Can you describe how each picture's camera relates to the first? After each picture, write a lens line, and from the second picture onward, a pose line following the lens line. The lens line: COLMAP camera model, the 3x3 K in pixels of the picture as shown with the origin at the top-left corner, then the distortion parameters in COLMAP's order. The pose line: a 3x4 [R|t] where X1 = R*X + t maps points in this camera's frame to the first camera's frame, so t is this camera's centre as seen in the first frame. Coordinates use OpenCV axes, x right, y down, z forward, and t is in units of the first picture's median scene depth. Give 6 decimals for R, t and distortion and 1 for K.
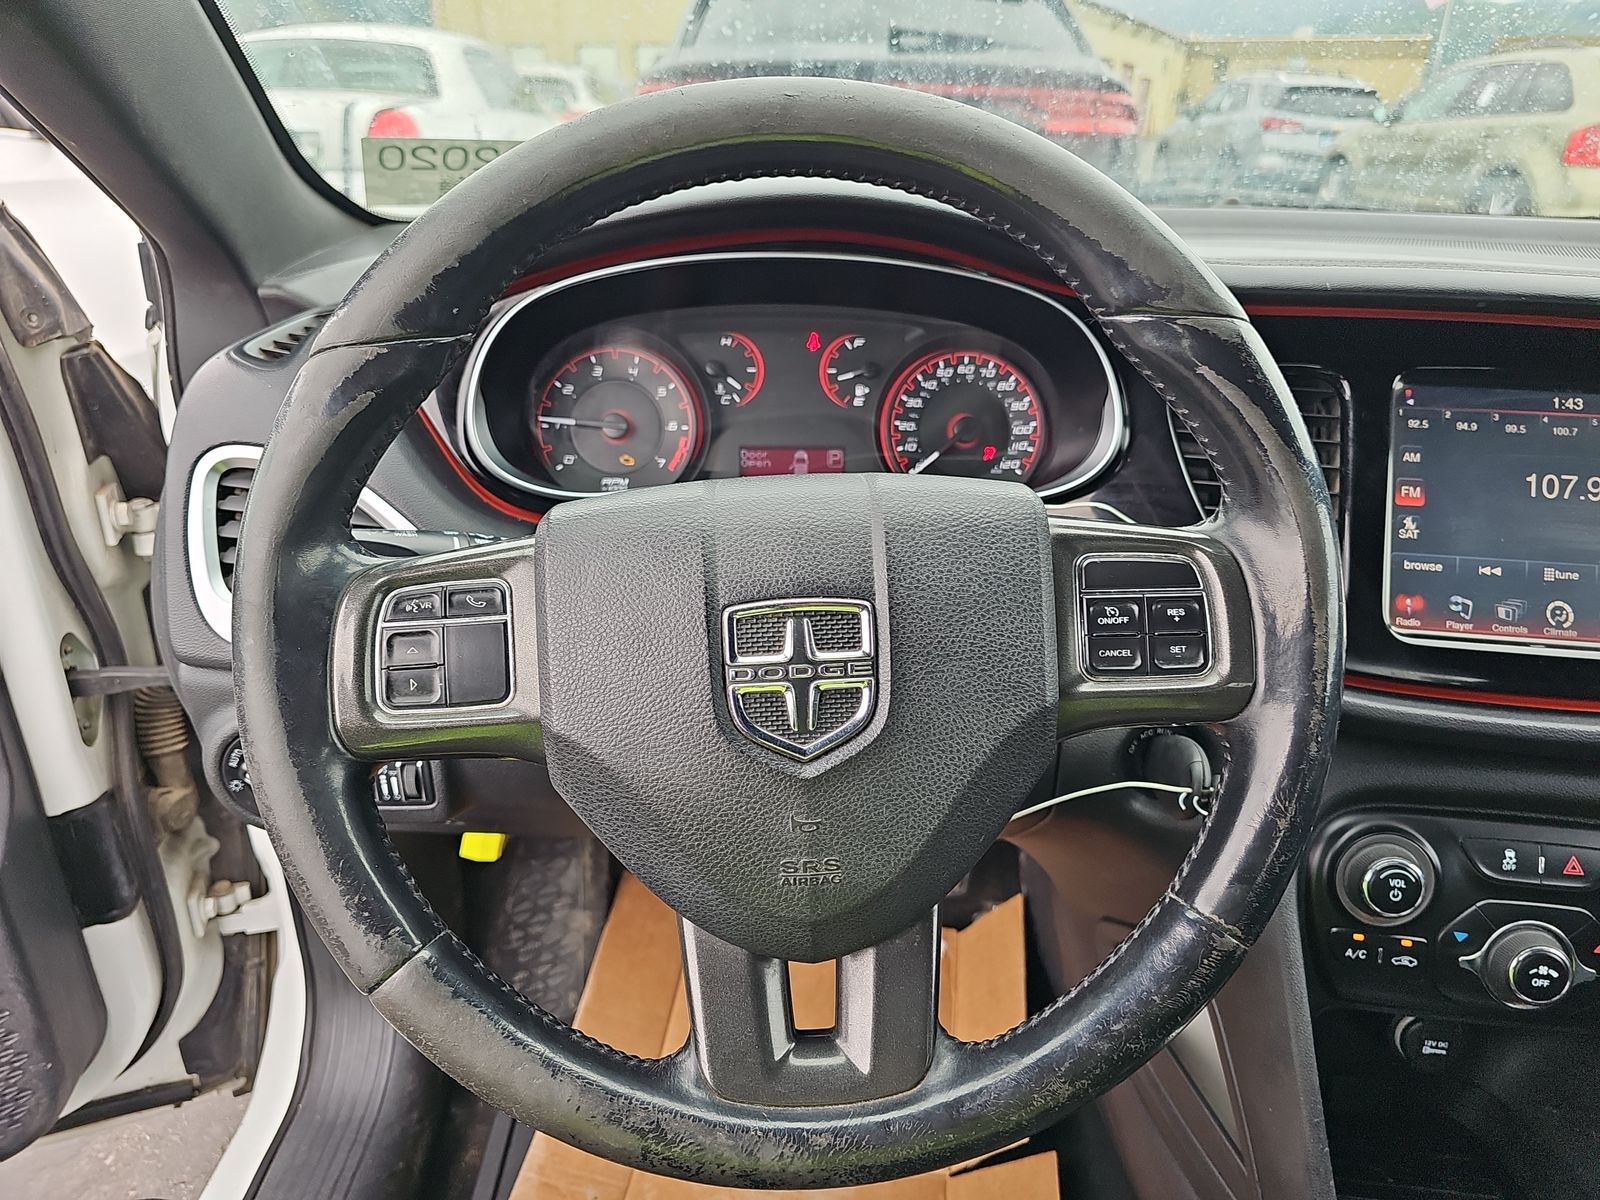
lens RADIAL K [[1057.7, 0, 807.2], [0, 1057.7, 606.8], [0, 0, 1]] dist [0.031113, -0.029137]
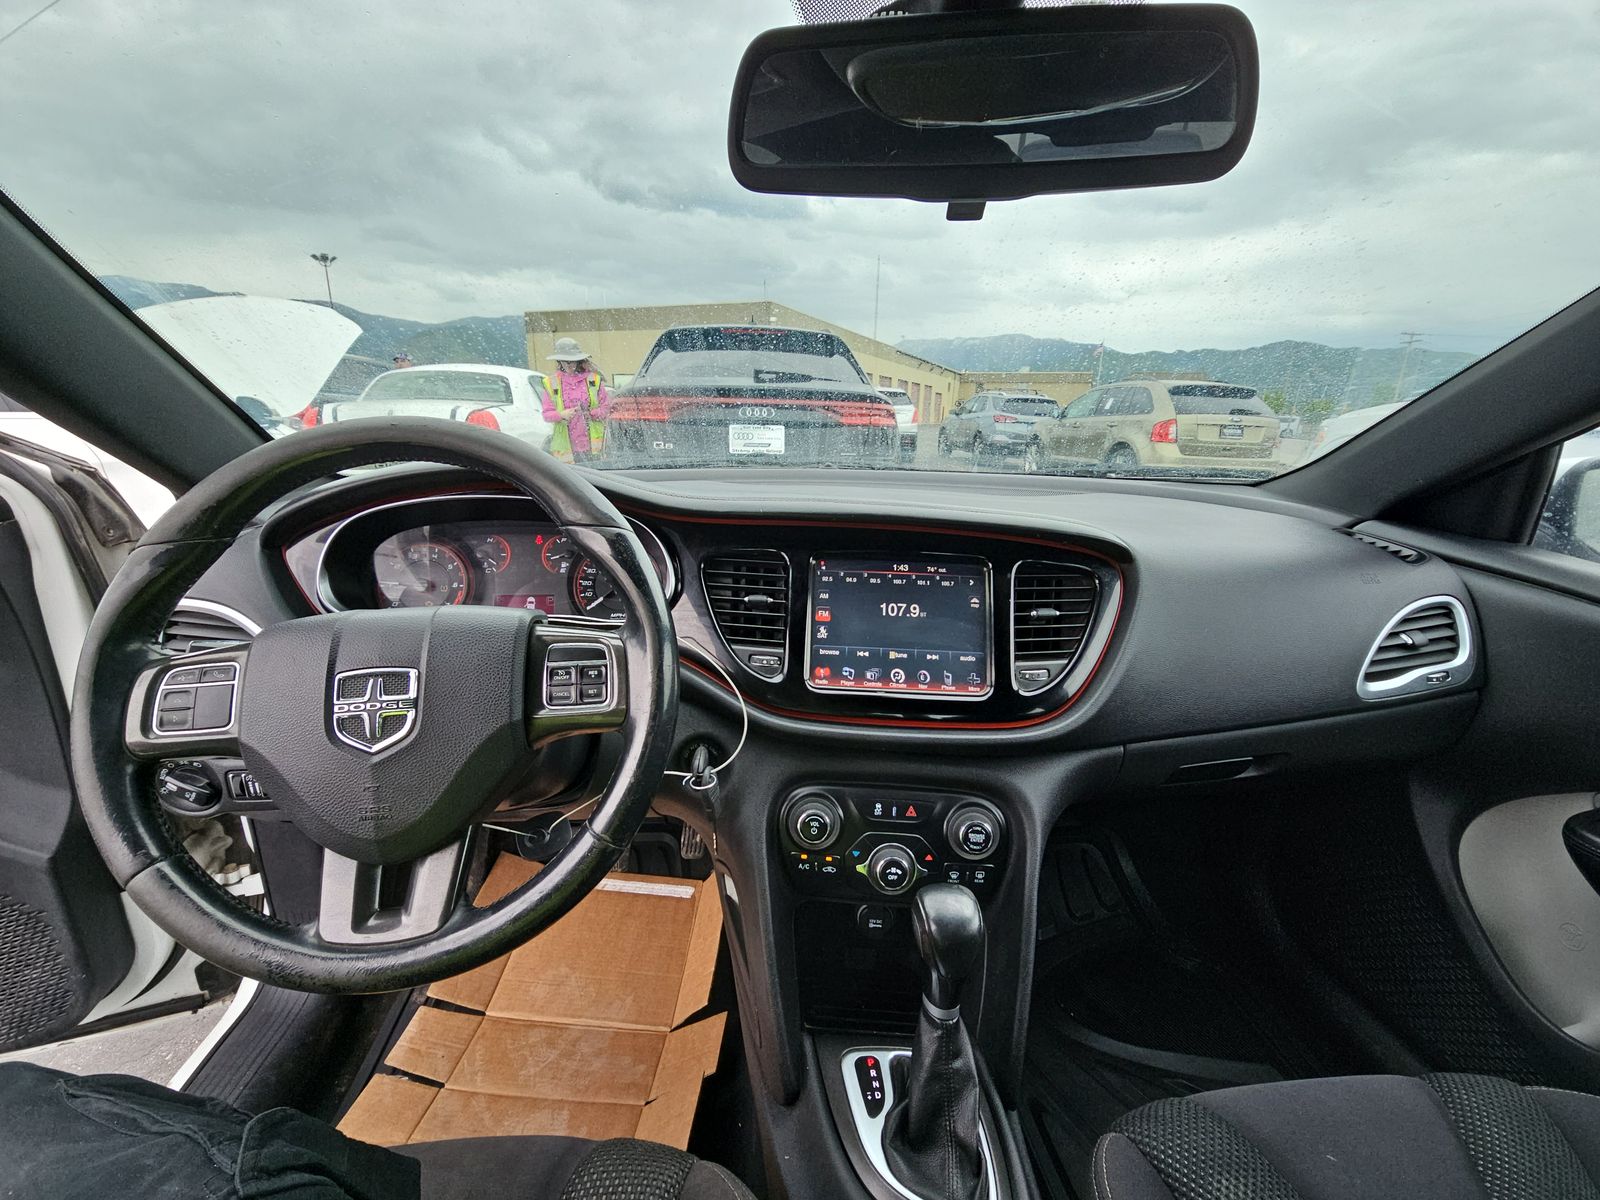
lens RADIAL K [[646.2, 0, 789.5], [0, 646.2, 606.8], [0, 0, 1]] dist [0.000709, -0.000114]
pose [[0.998296, -0.015081, 0.056373, 0.440288], [0.022823, 0.989983, -0.139330, 0.040919], [-0.053707, 0.140379, 0.988640, -0.151106]]
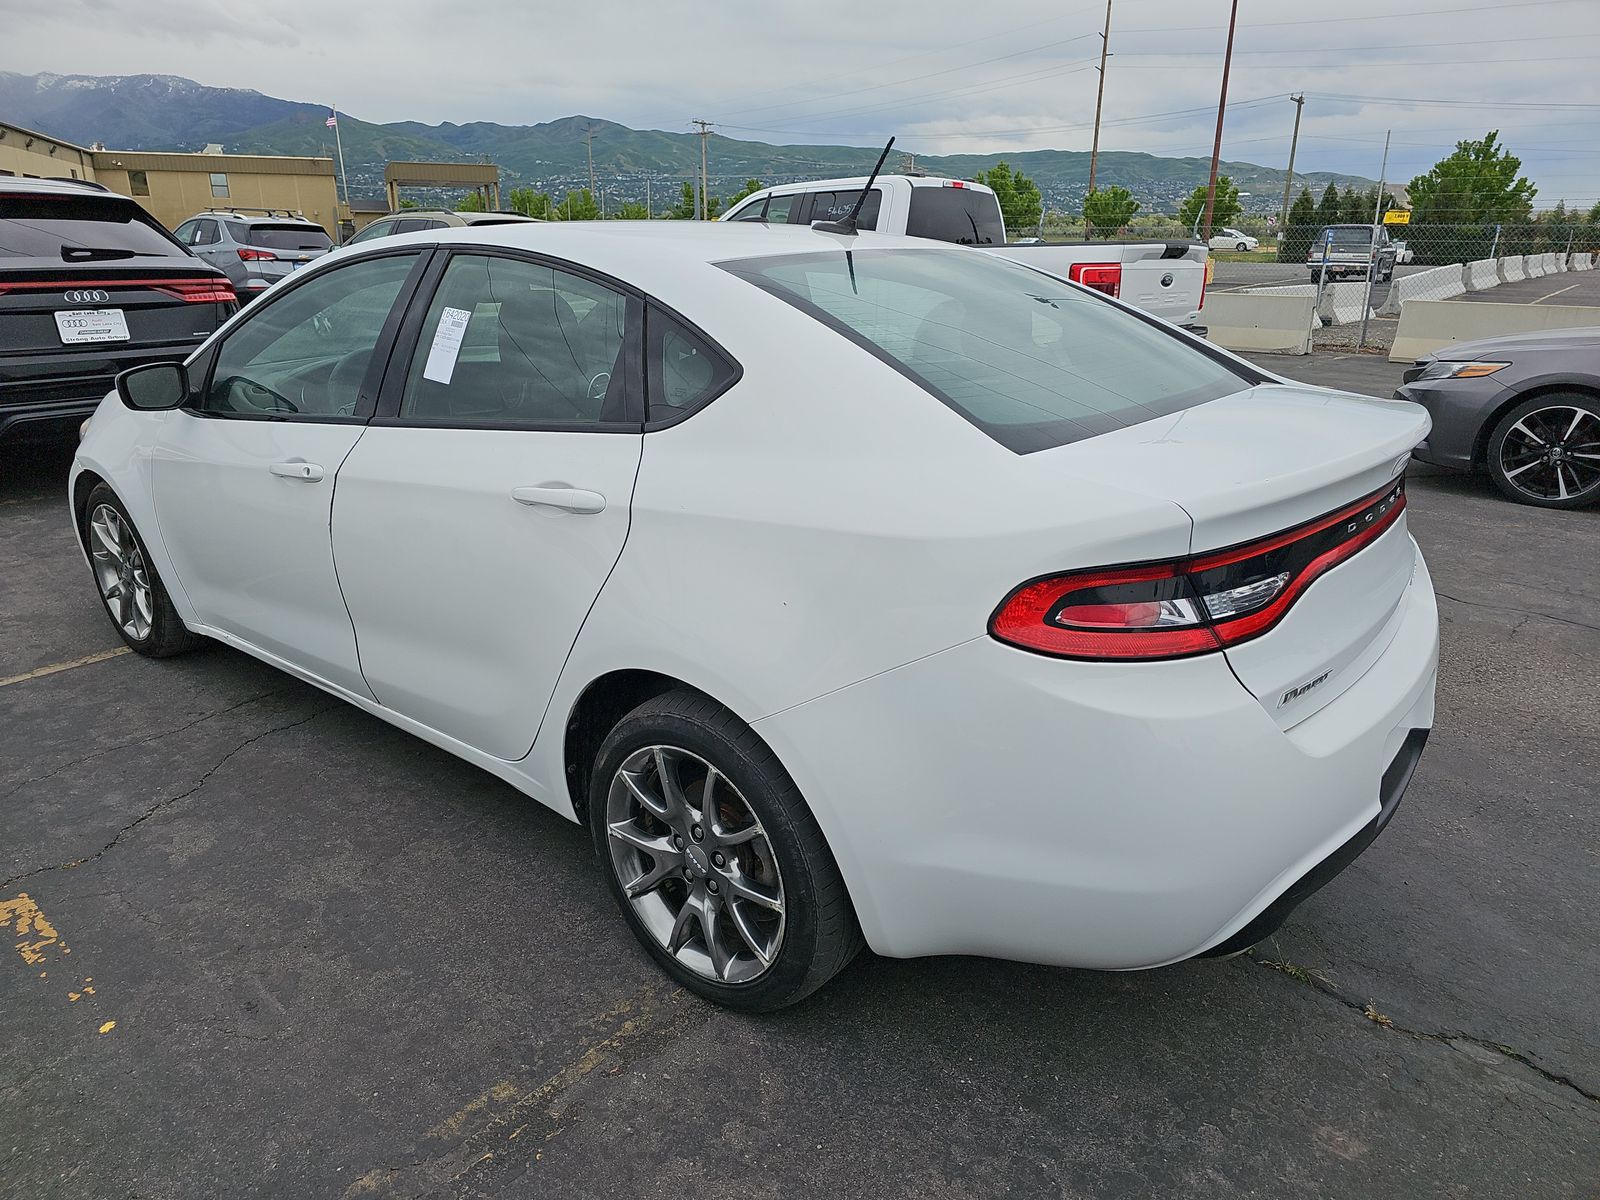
lens RADIAL K [[1057.7, 0, 807.2], [0, 1057.7, 606.8], [0, 0, 1]] dist [0.031113, -0.029137]
pose [[0.645721, -0.270243, 0.714152, -3.082632], [0.329412, 0.942357, 0.058751, 1.525187], [-0.688863, 0.197313, 0.697520, -4.945336]]
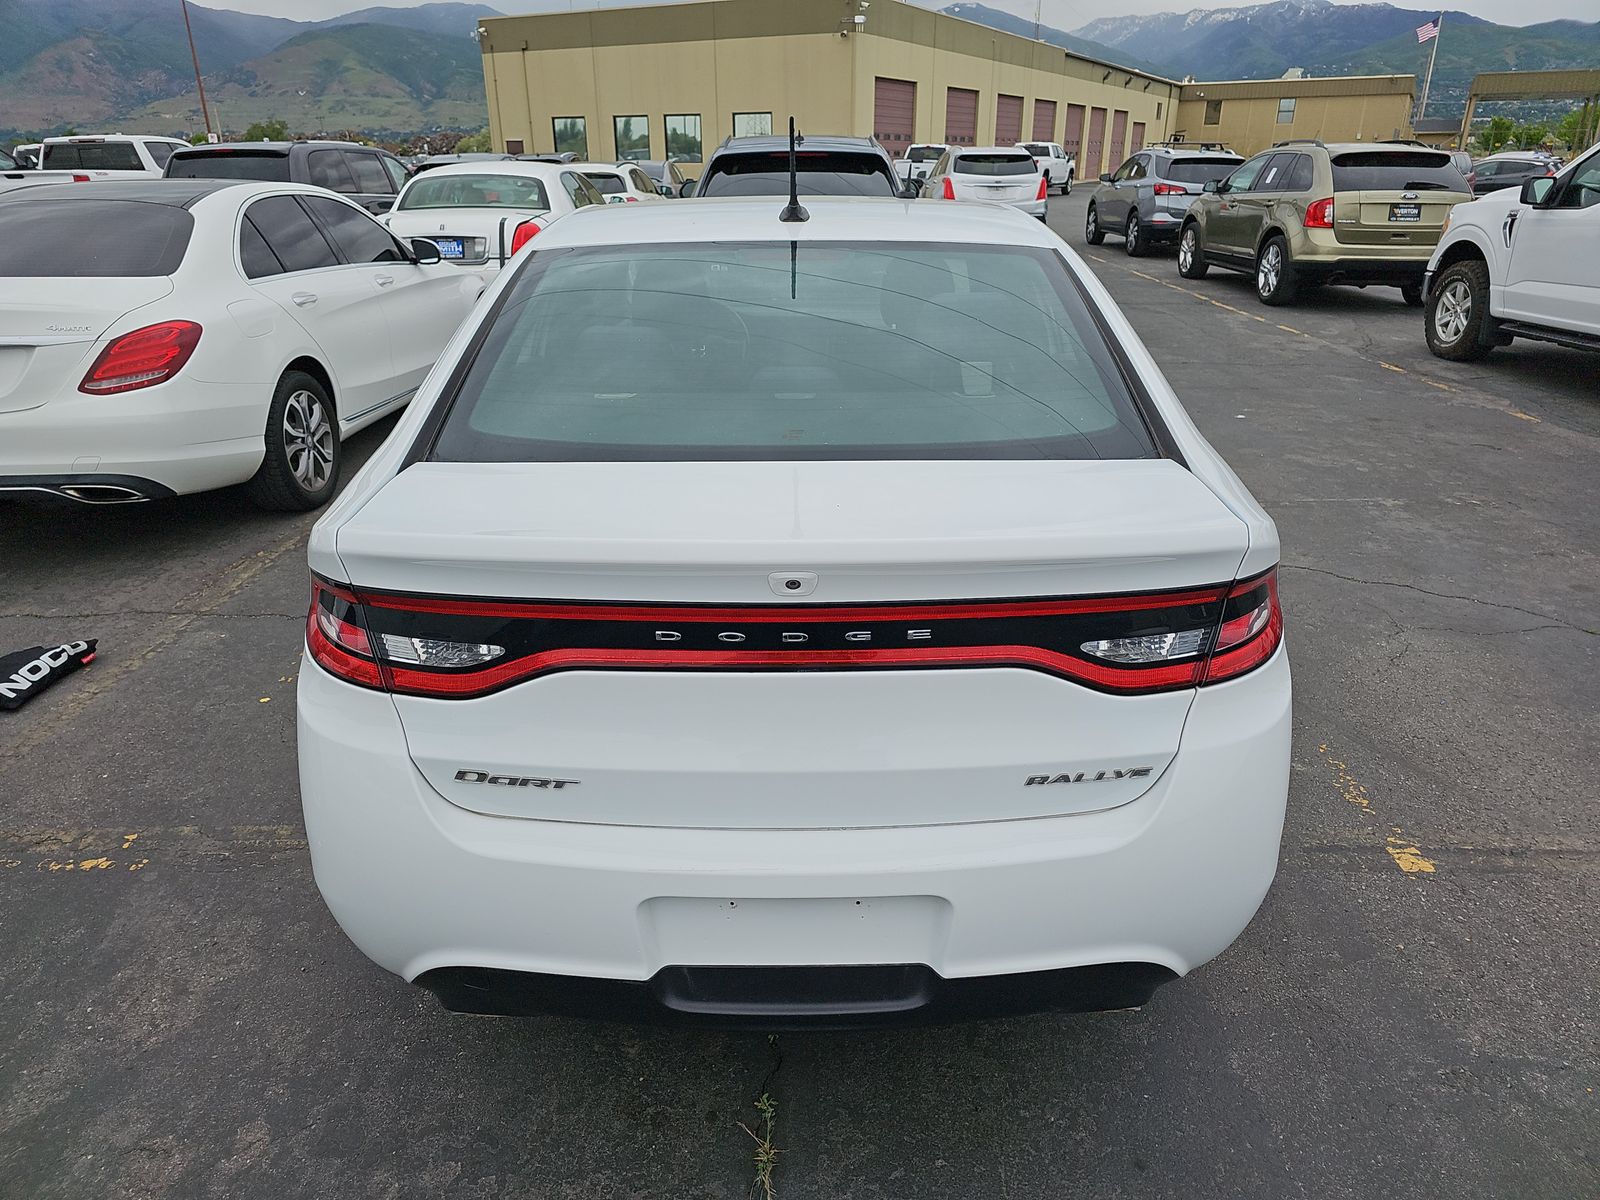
lens RADIAL K [[1053.2, 0, 800.0], [0, 1053.2, 600.0], [0, 0, 1]] dist [0.027745, -0.001454]
pose [[0.999348, -0.014159, -0.033202, 0.878065], [0.012852, 0.999146, -0.039274, 2.059919], [0.033729, 0.038822, 0.998677, -6.481761]]
